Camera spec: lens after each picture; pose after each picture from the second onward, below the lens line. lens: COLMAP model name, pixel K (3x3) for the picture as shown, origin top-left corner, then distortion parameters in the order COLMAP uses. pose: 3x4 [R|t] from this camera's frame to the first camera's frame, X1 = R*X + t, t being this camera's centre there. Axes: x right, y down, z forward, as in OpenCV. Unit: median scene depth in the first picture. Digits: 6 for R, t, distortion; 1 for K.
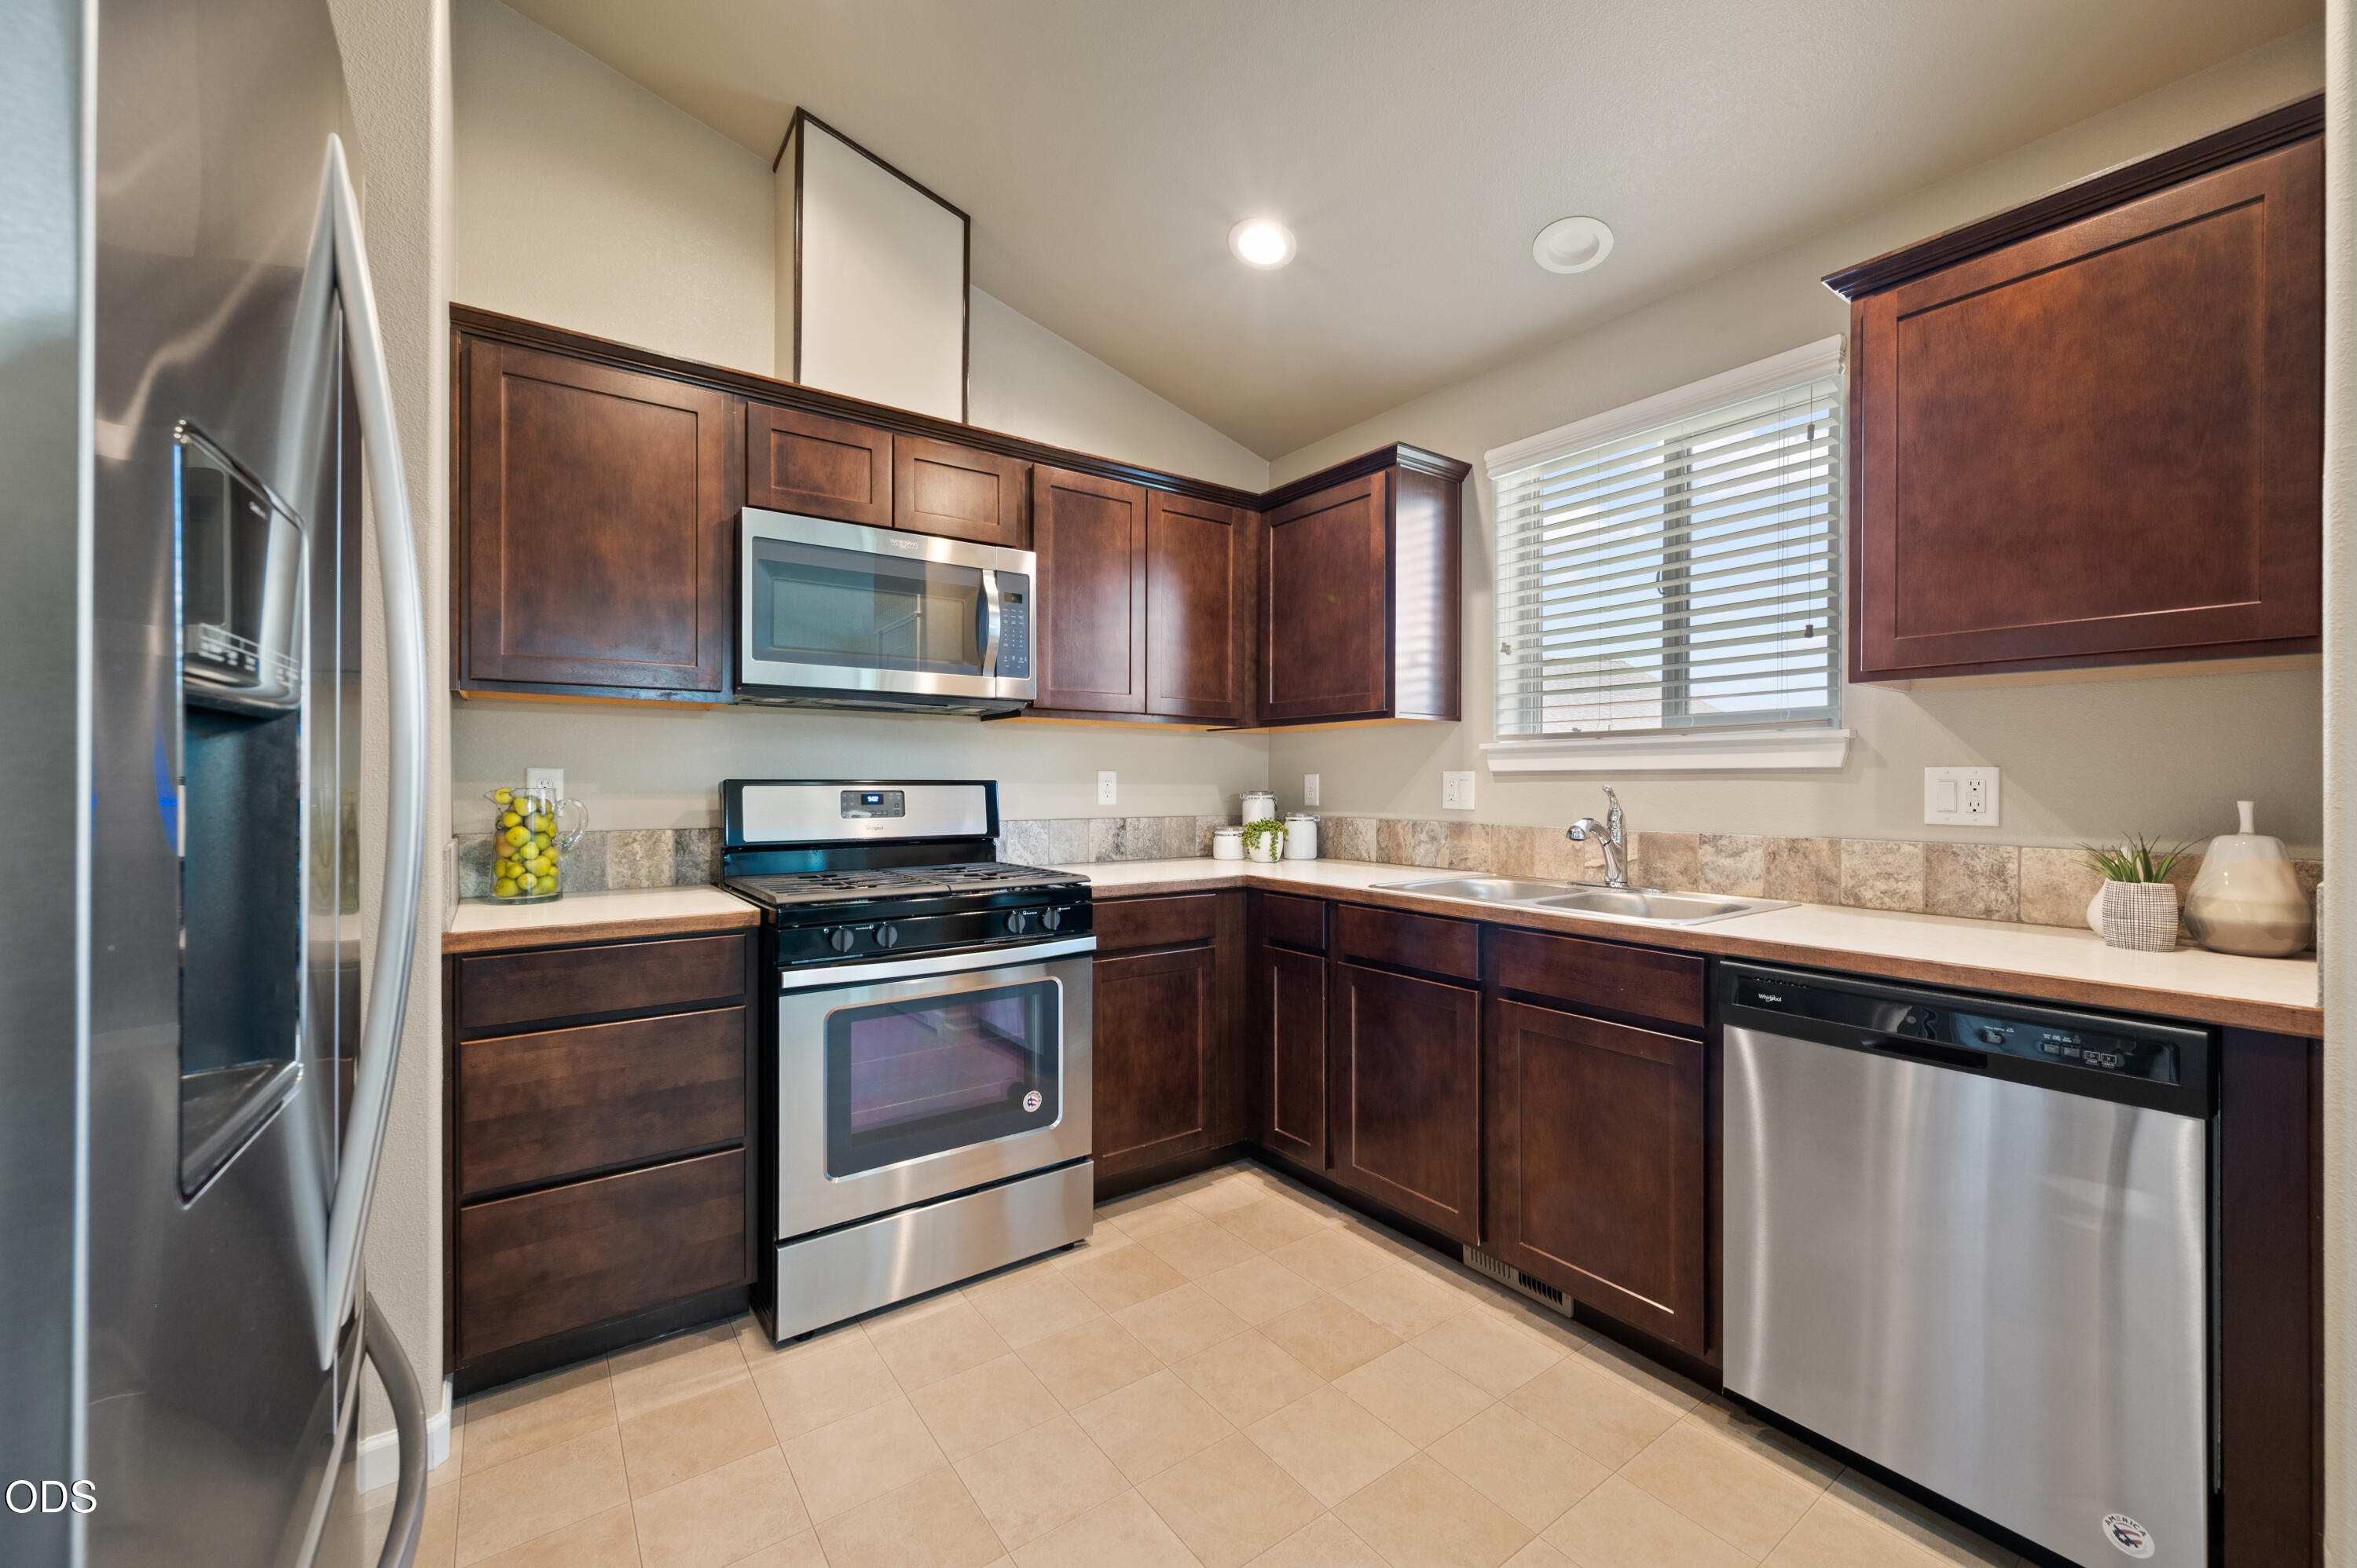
lens RADIAL K [[929.4, 0, 1187.7], [0, 929.4, 785.2], [0, 0, 1]] dist [-0.001486, -0.000175]
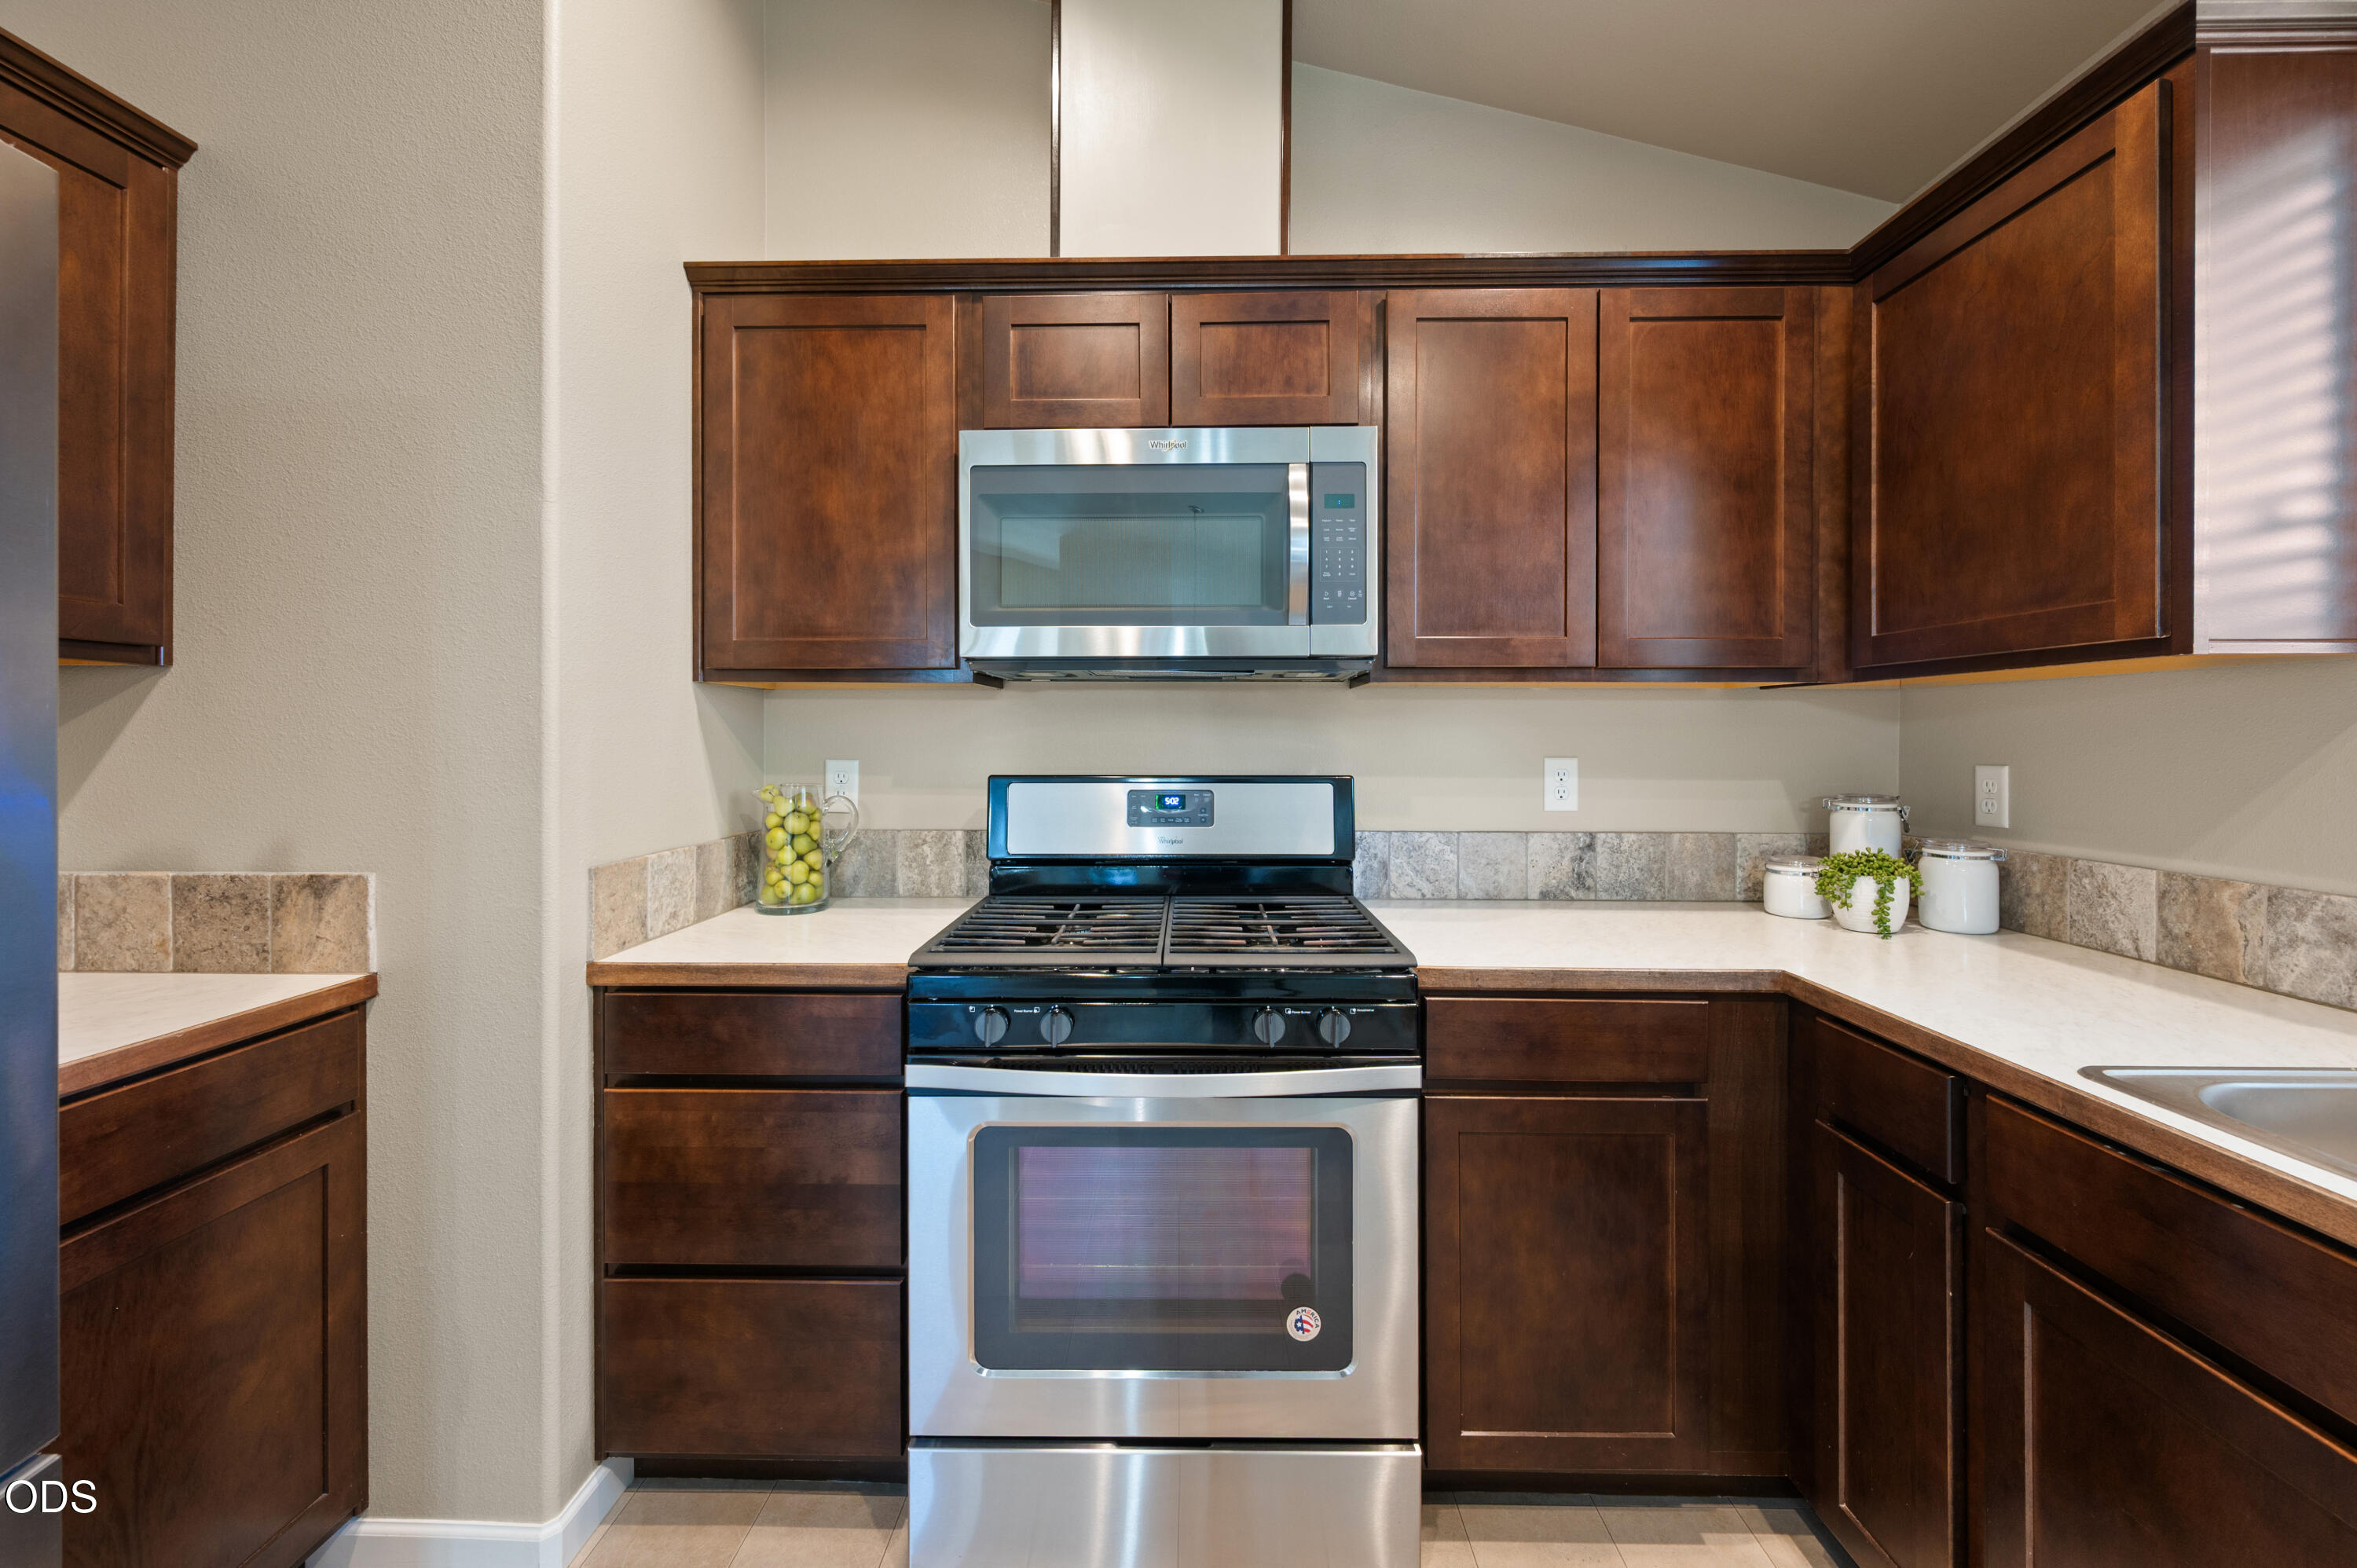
lens RADIAL K [[951.3, 0, 1182.2], [0, 951.3, 734.5], [0, 0, 1]] dist [-0.000493, 0.000191]
pose [[0.795894, -0.000522, -0.605435, 0.134329], [-0.001759, 0.999993, -0.003174, -0.038149], [0.605433, 0.003591, 0.795888, 0.427129]]
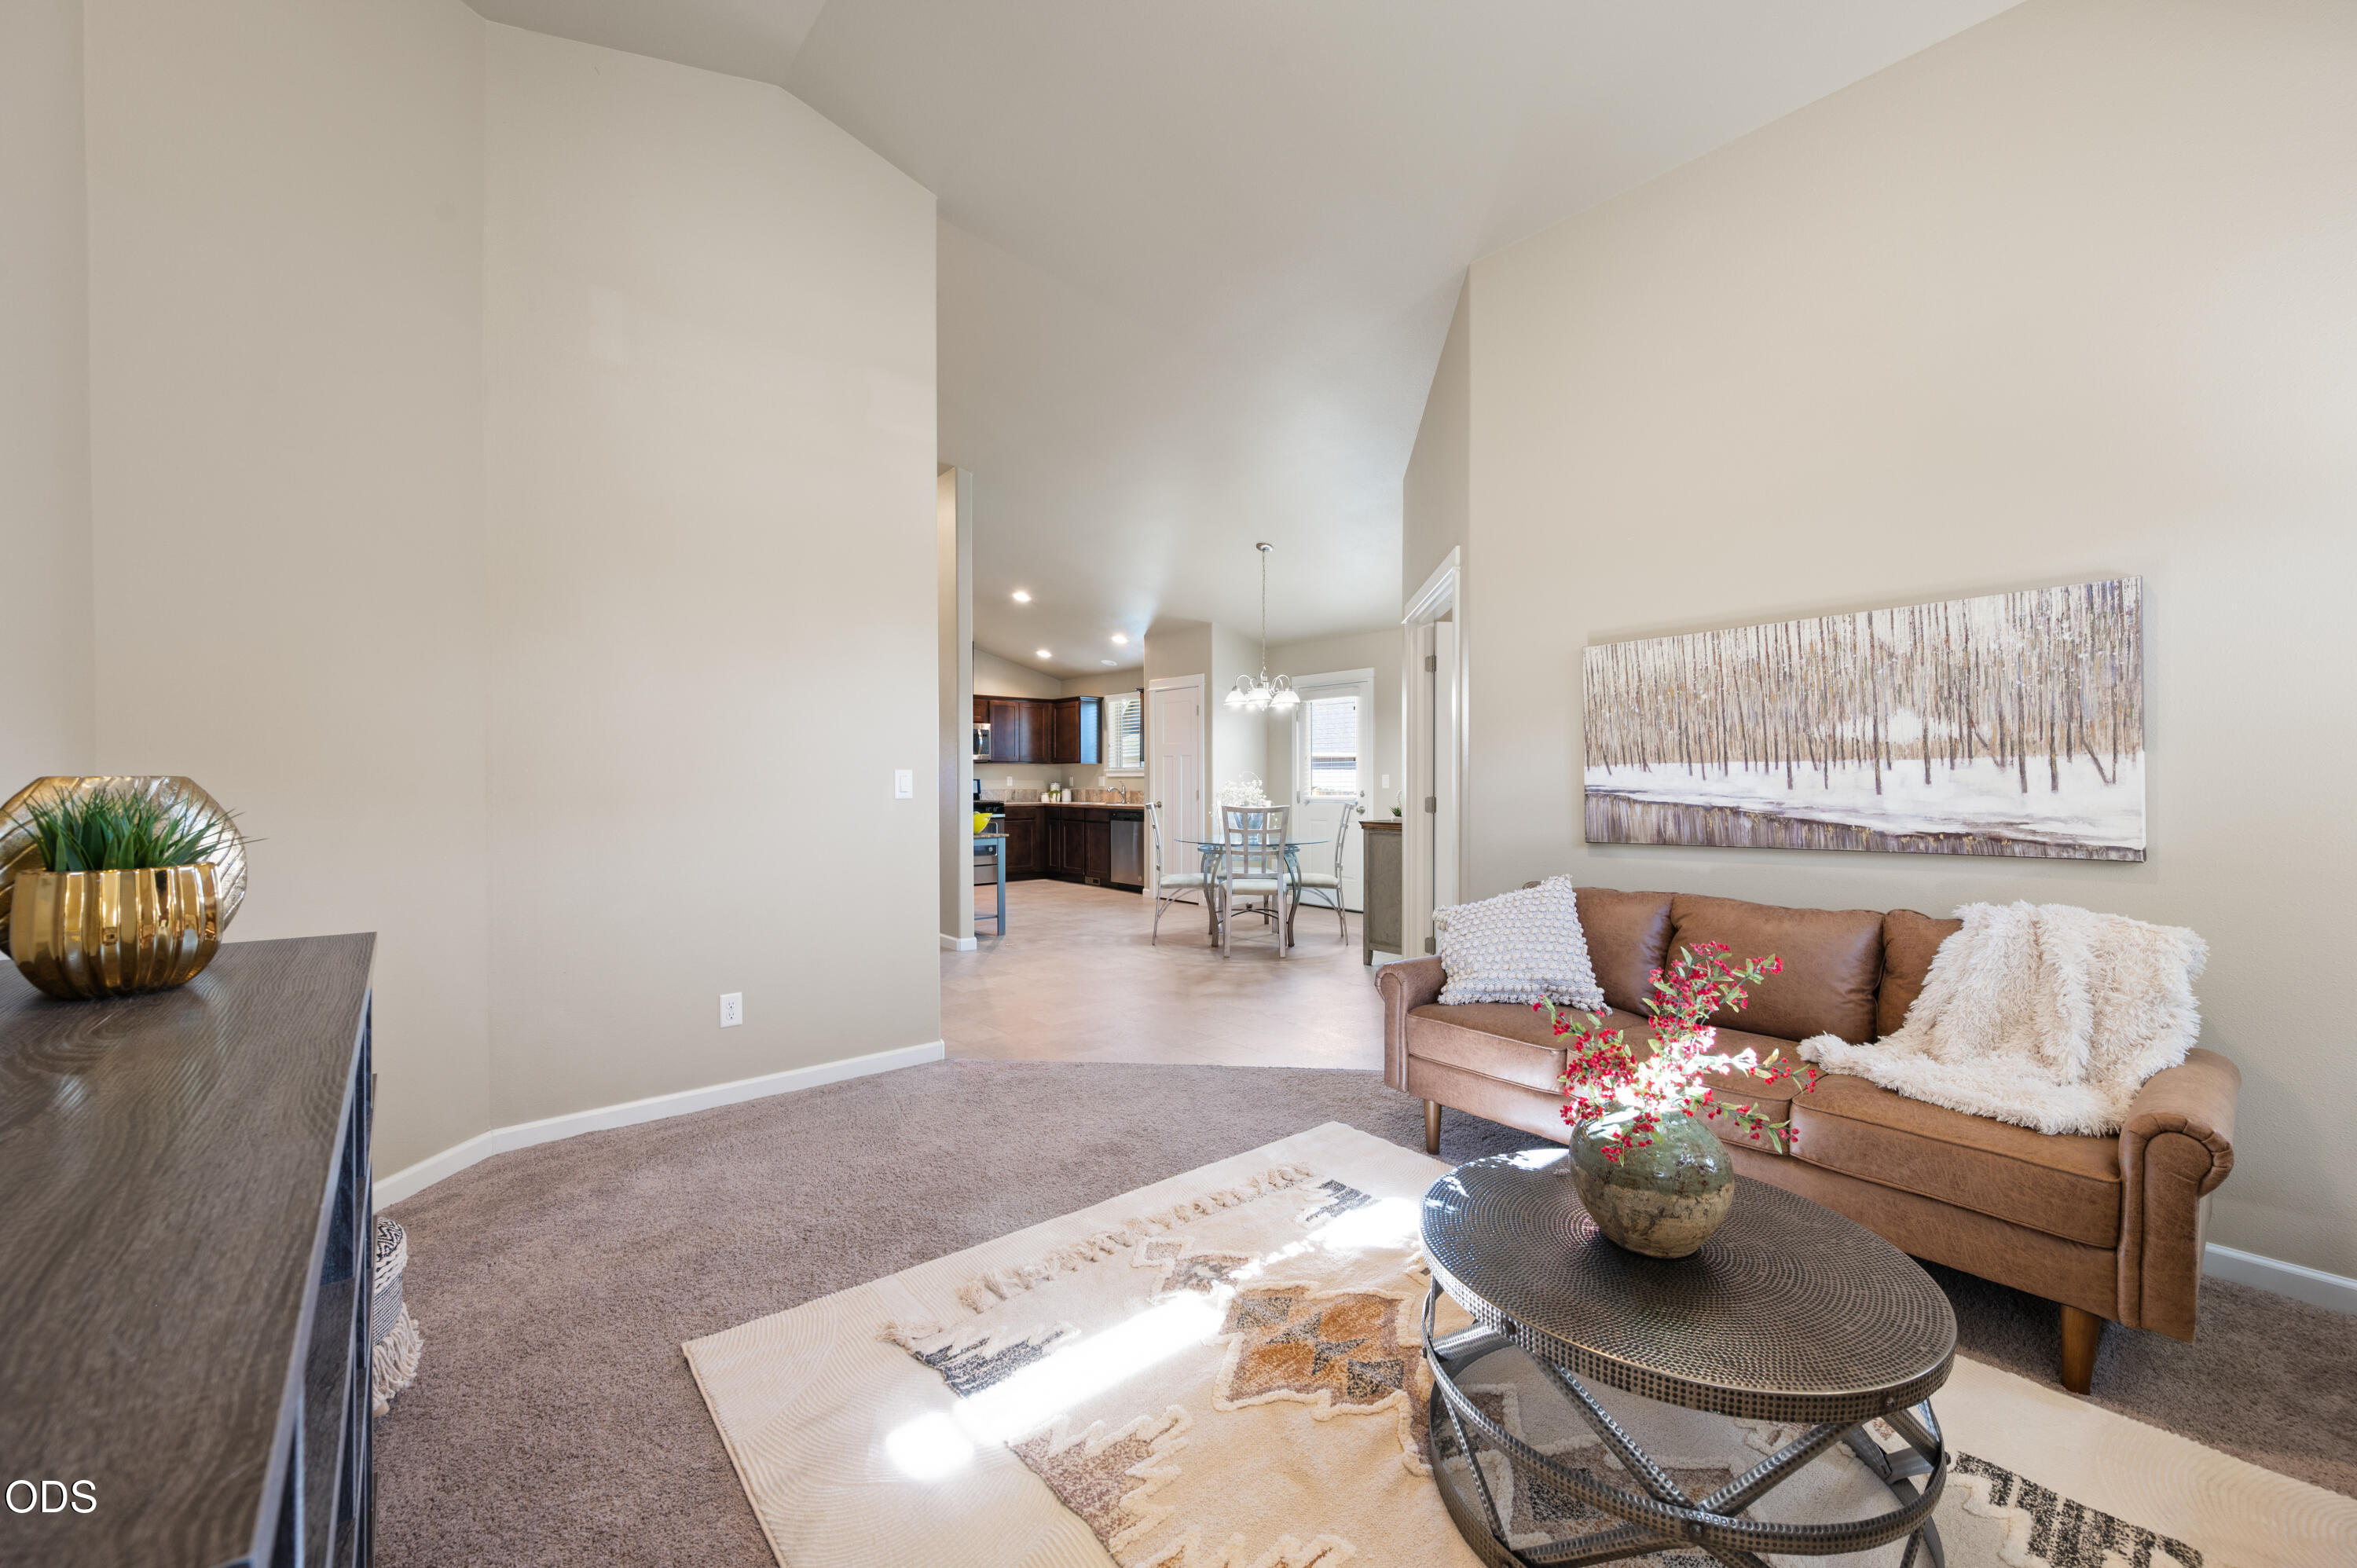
lens RADIAL K [[929.8, 0, 1180.0], [0, 929.8, 776.0], [0, 0, 1]] dist [-0.000010, -0.000054]
pose [[0.997767, -0.004142, 0.066655, 0.428156], [0.004663, 0.999960, -0.007662, 0.017467], [-0.066621, 0.007956, 0.997747, -3.396413]]
